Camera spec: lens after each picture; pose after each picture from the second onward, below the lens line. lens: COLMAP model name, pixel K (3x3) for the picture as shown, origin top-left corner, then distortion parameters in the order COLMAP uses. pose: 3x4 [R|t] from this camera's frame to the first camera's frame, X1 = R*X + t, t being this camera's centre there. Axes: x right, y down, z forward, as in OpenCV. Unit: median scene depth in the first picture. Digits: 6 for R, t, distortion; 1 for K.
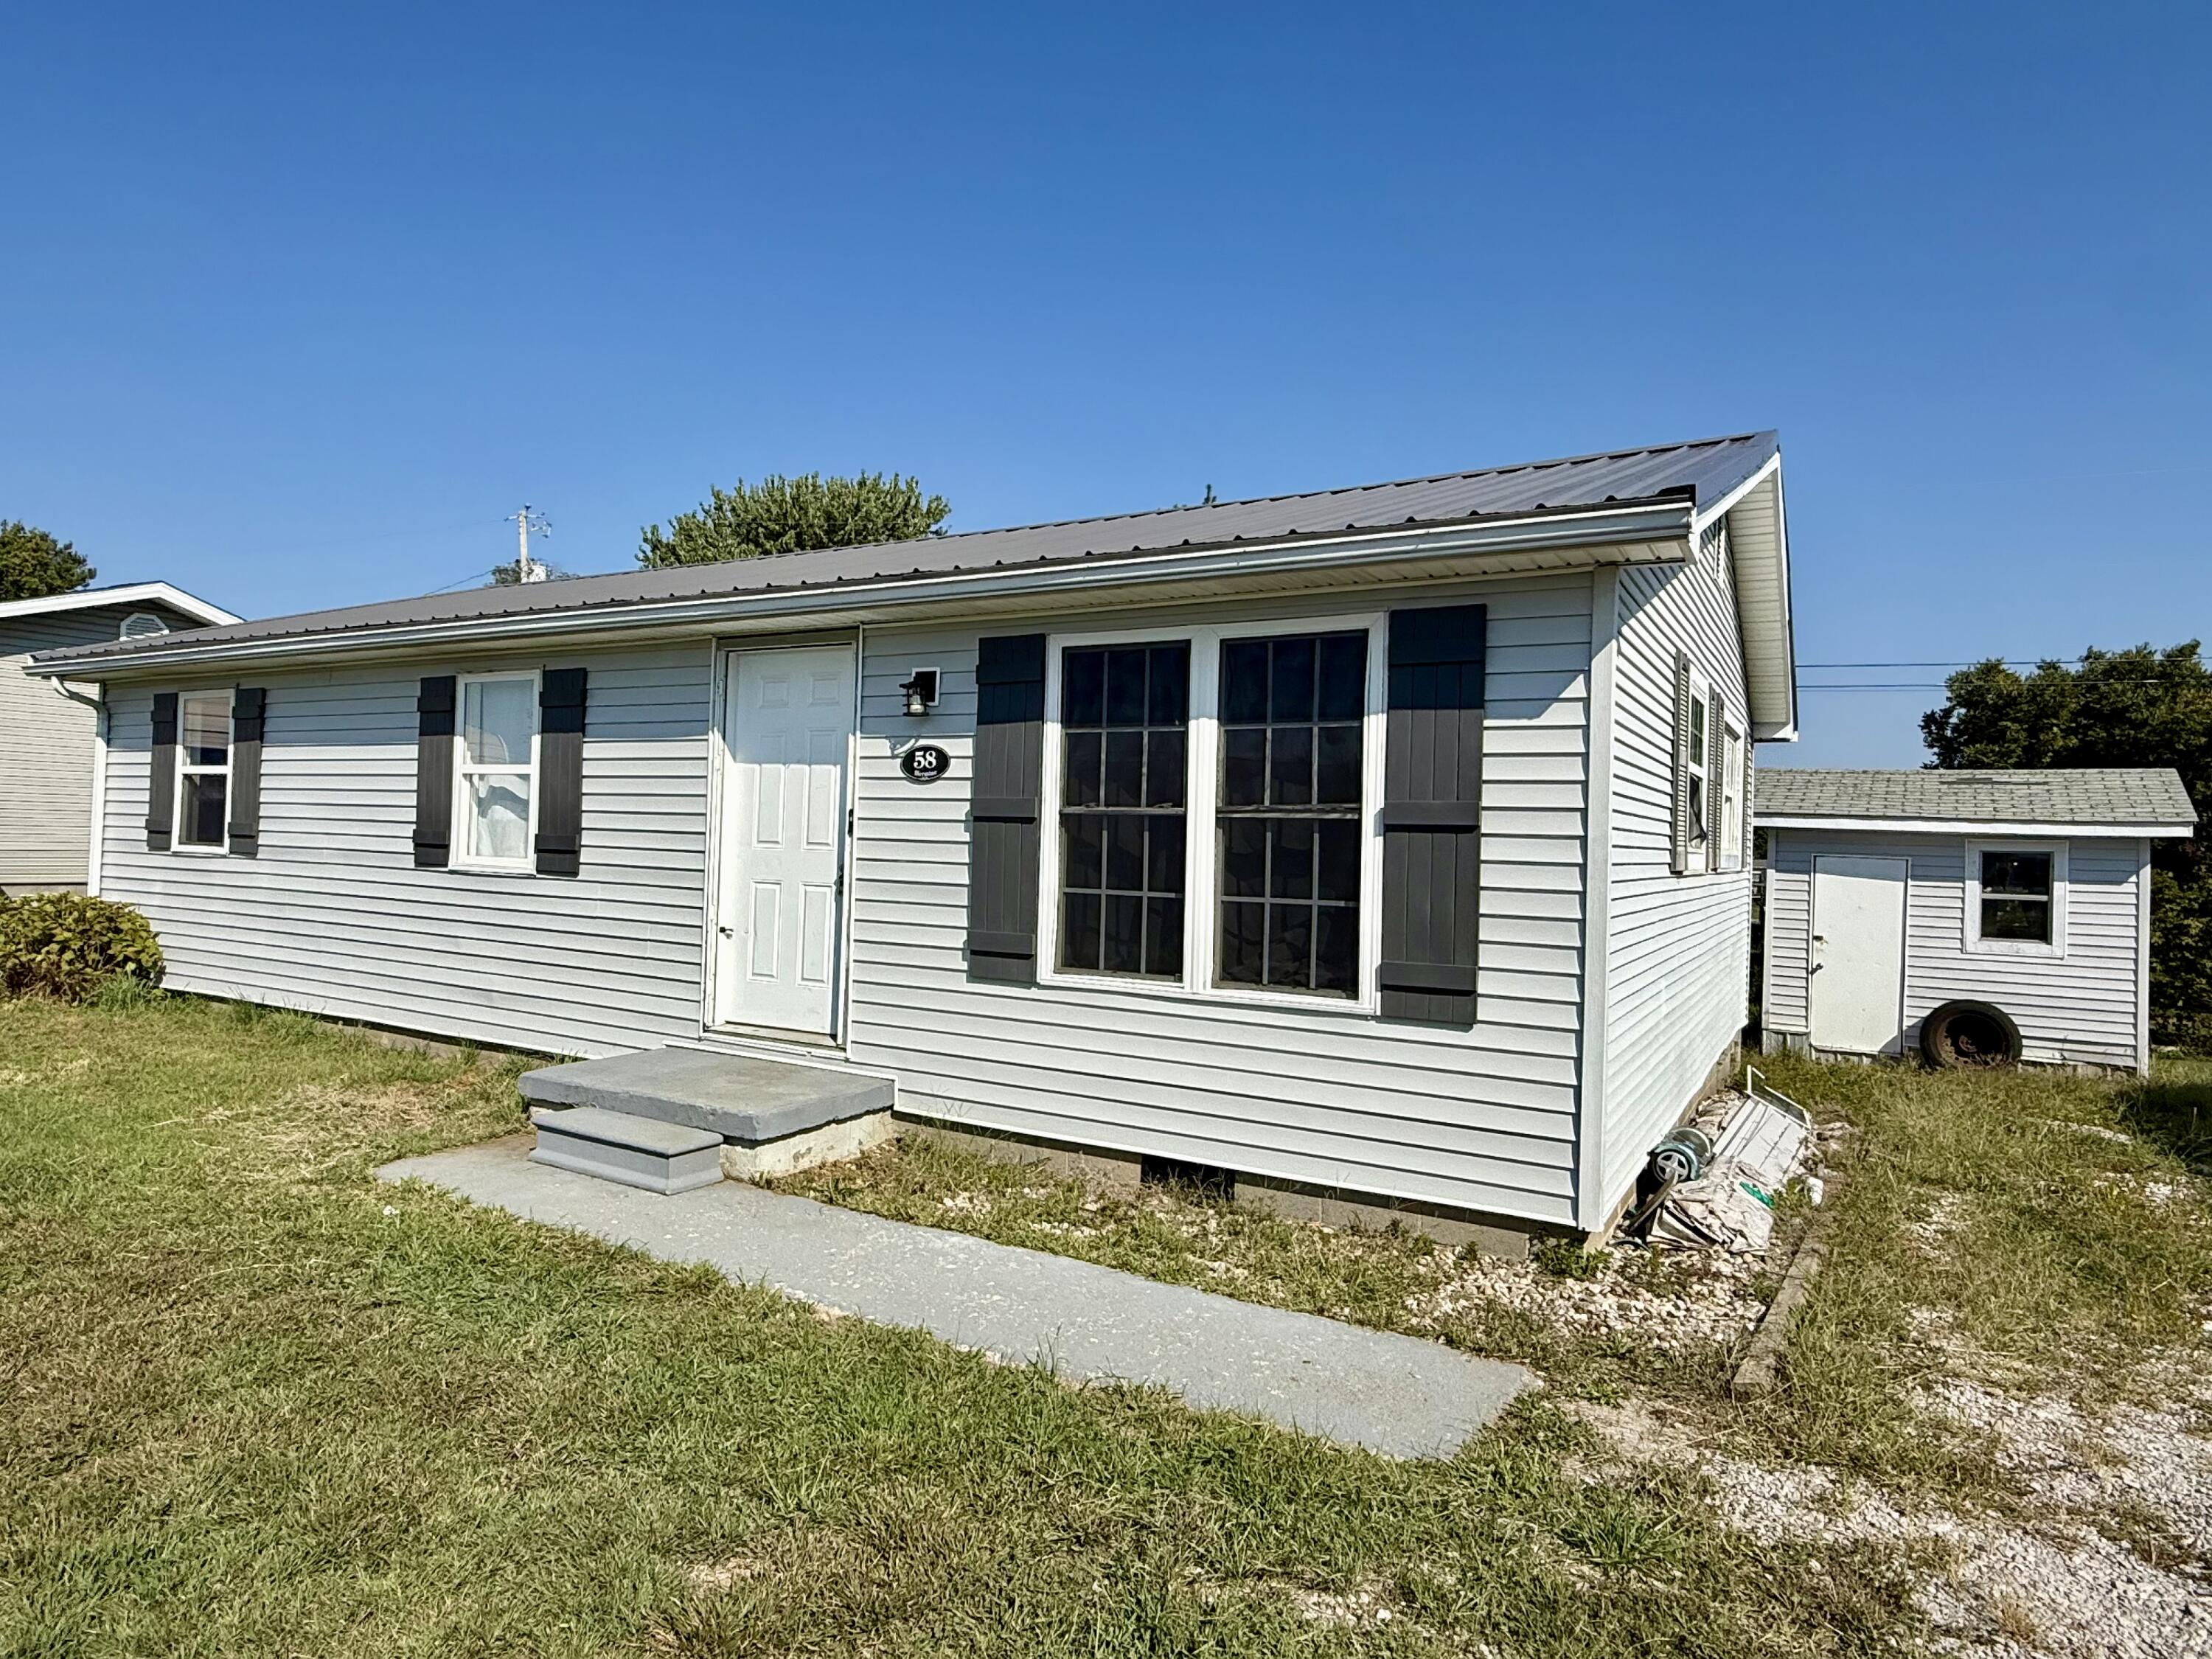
lens RADIAL K [[1286.3, 0, 1105.3], [0, 1286.3, 824.4], [0, 0, 1]] dist [0.000581, 0.000279]
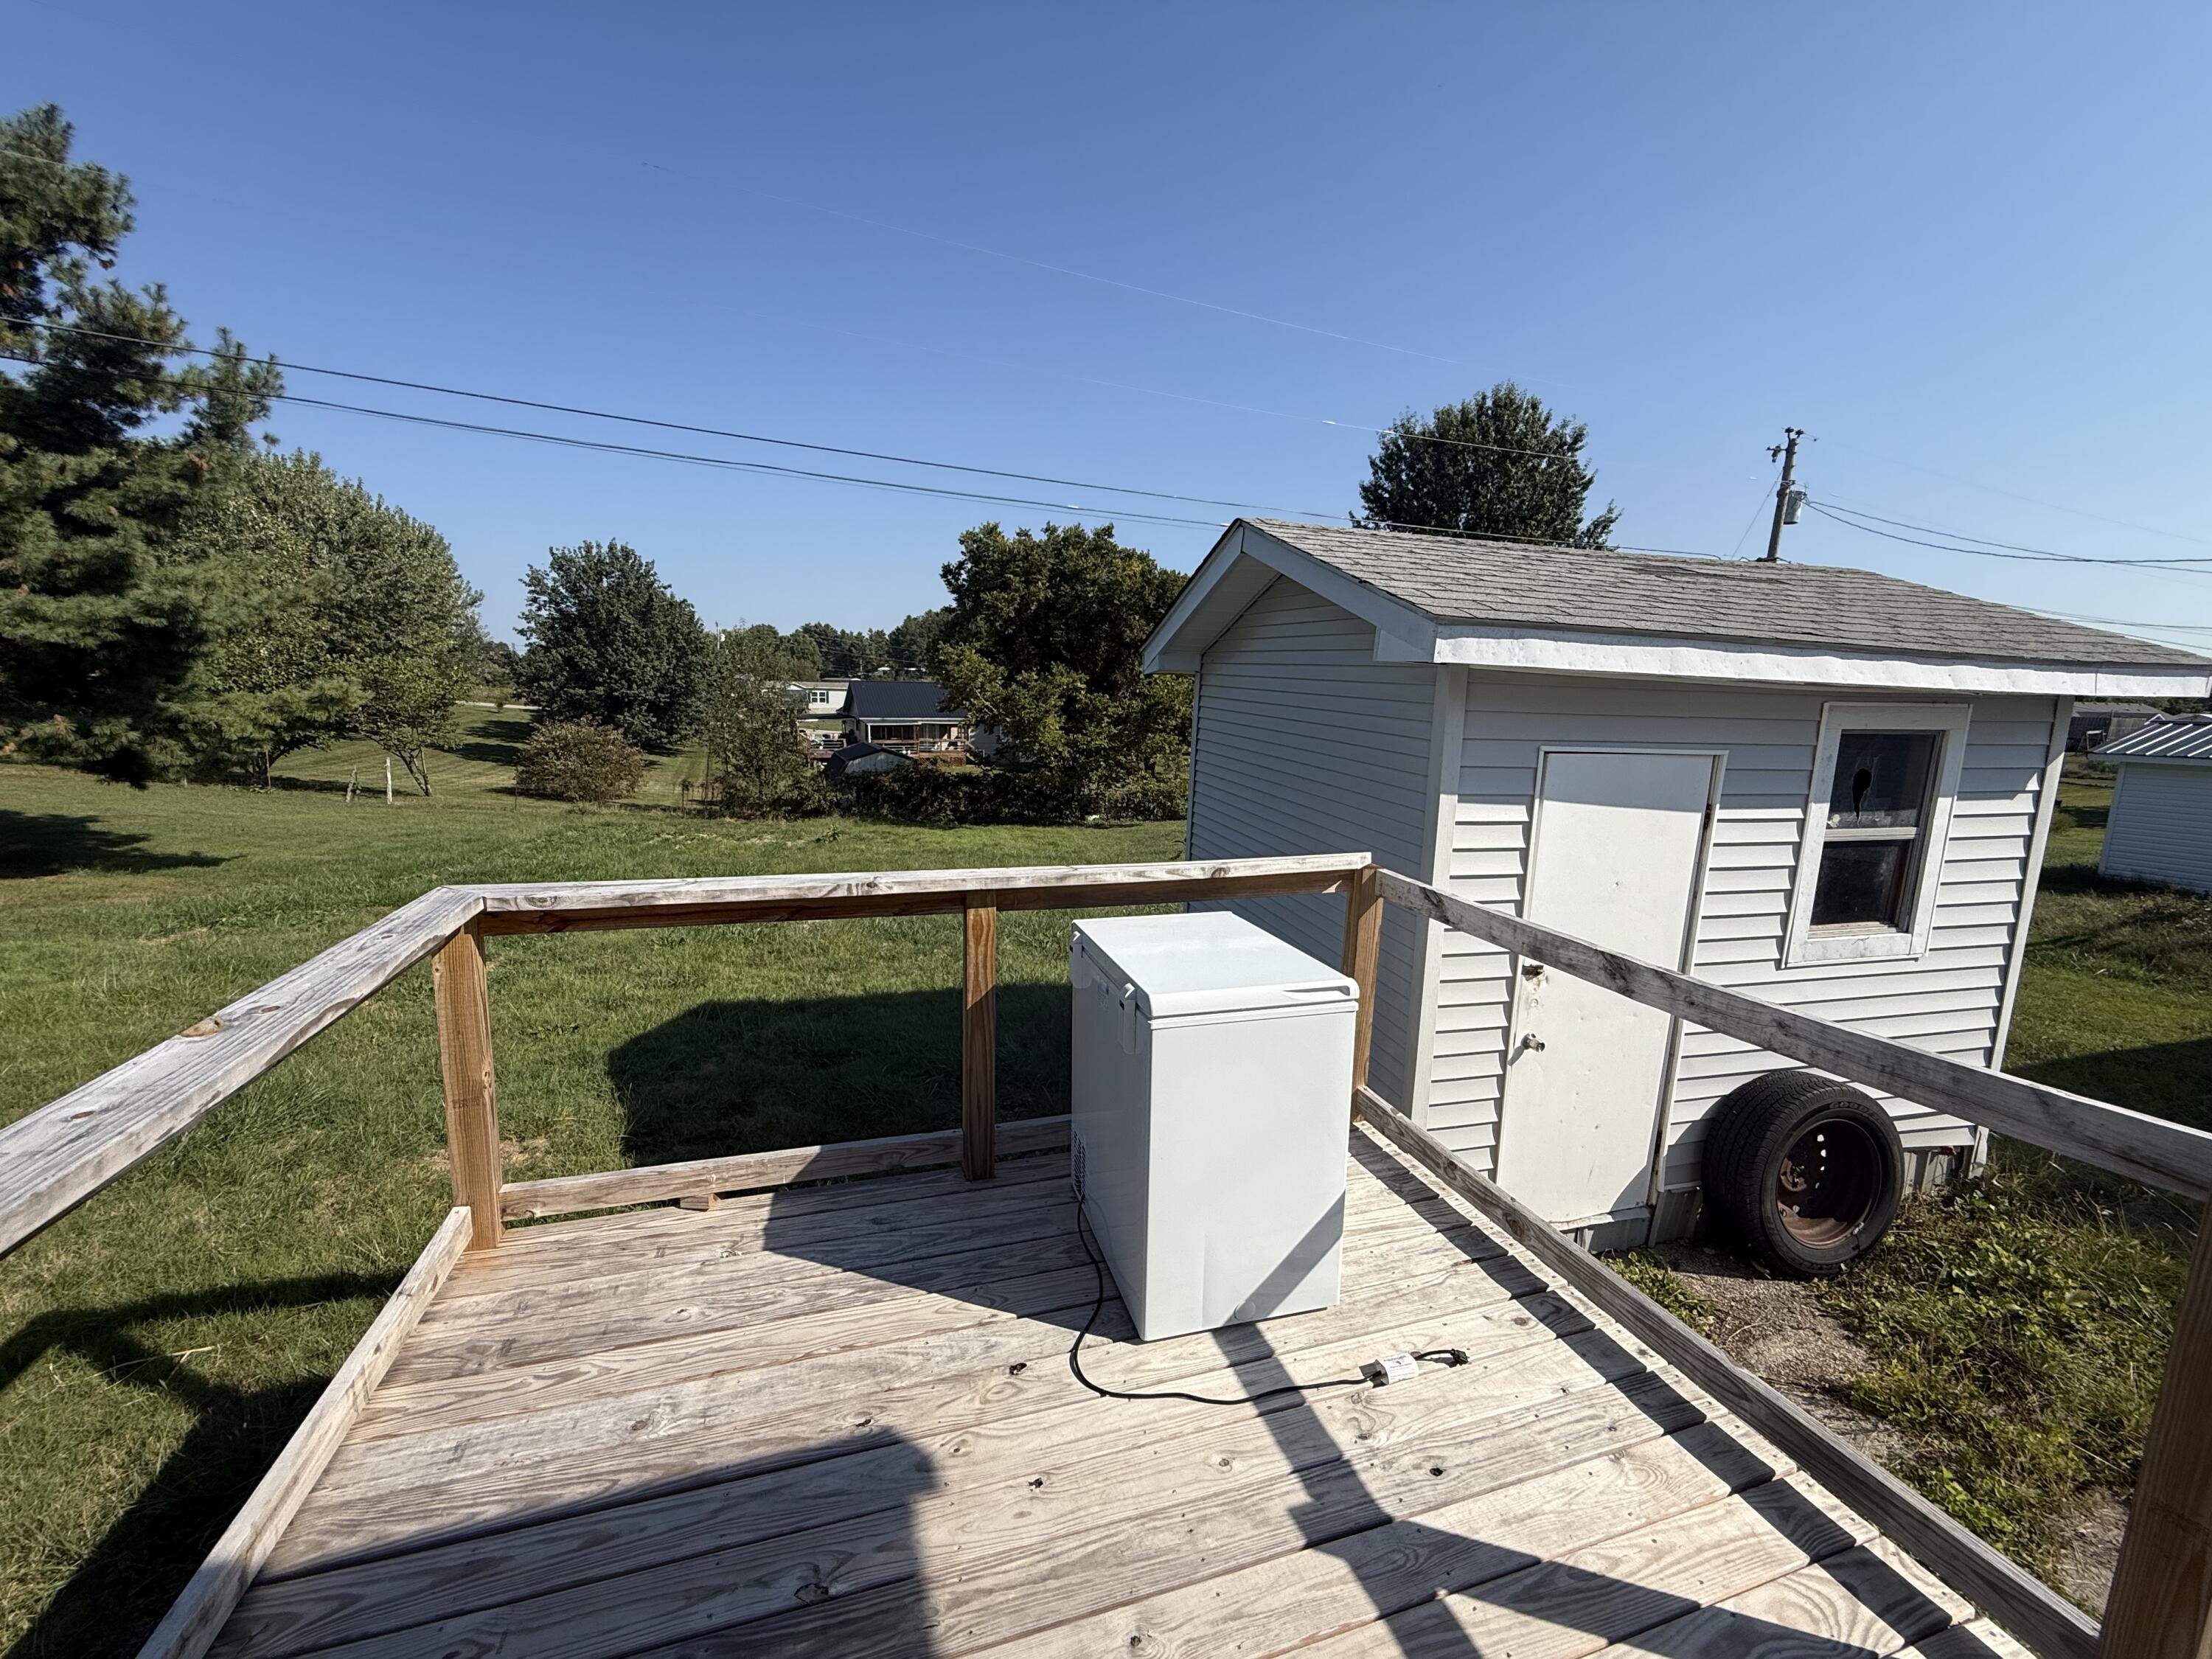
lens RADIAL K [[882.3, 0, 1108.3], [0, 882.3, 836.2], [0, 0, 1]] dist [0.000635, -0.000948]
pose [[0.666765, -0.138211, 0.732340, 0.297934], [-0.011331, 0.980660, 0.195392, 0.001101], [-0.745181, -0.138579, 0.652304, 0.956846]]
